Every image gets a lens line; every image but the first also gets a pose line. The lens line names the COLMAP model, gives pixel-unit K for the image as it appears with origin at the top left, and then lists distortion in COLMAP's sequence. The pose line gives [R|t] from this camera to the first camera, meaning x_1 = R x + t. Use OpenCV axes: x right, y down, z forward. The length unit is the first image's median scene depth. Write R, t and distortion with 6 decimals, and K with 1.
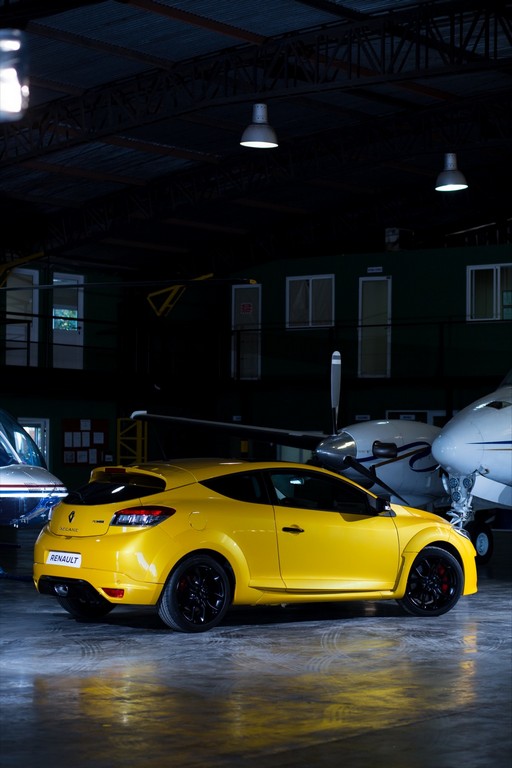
lens RADIAL K [[1840.4, 0, 256.0], [0, 1840.4, 384.0], [0, 0, 1]] dist [-0.067572, -0.166562]
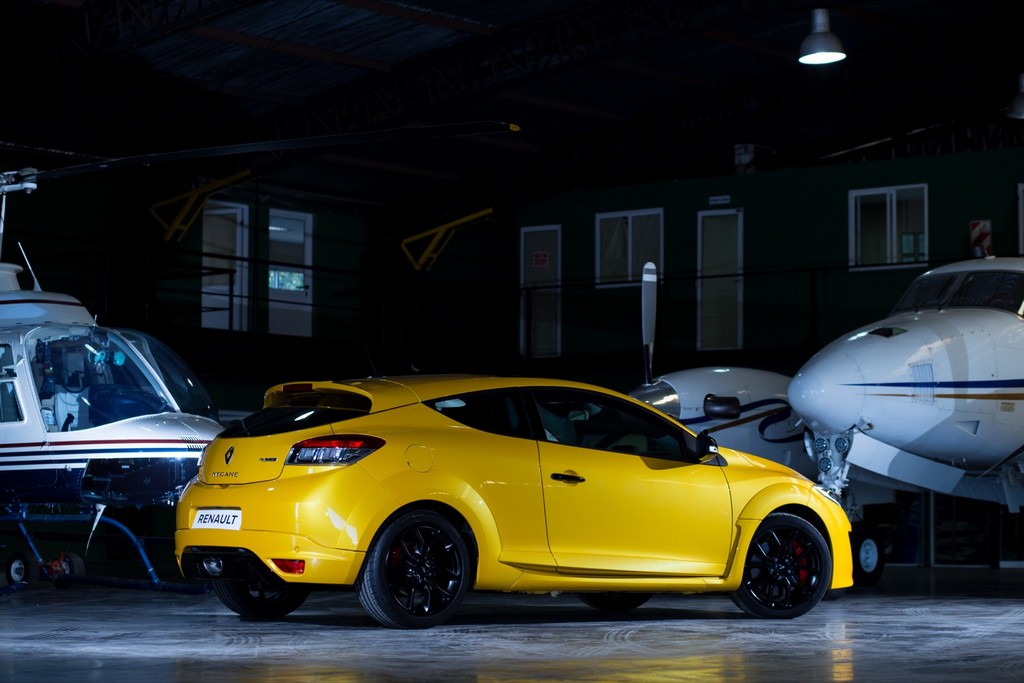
lens RADIAL K [[2453.8, 0, 512.0], [0, 2453.8, 341.5], [0, 0, 1]] dist [-0.067572, -0.166562]
pose [[0.999576, -0.005294, -0.028615, 0.020002], [0.004207, 0.999272, -0.037929, 0.049916], [0.028795, 0.037793, 0.998871, 0.095832]]
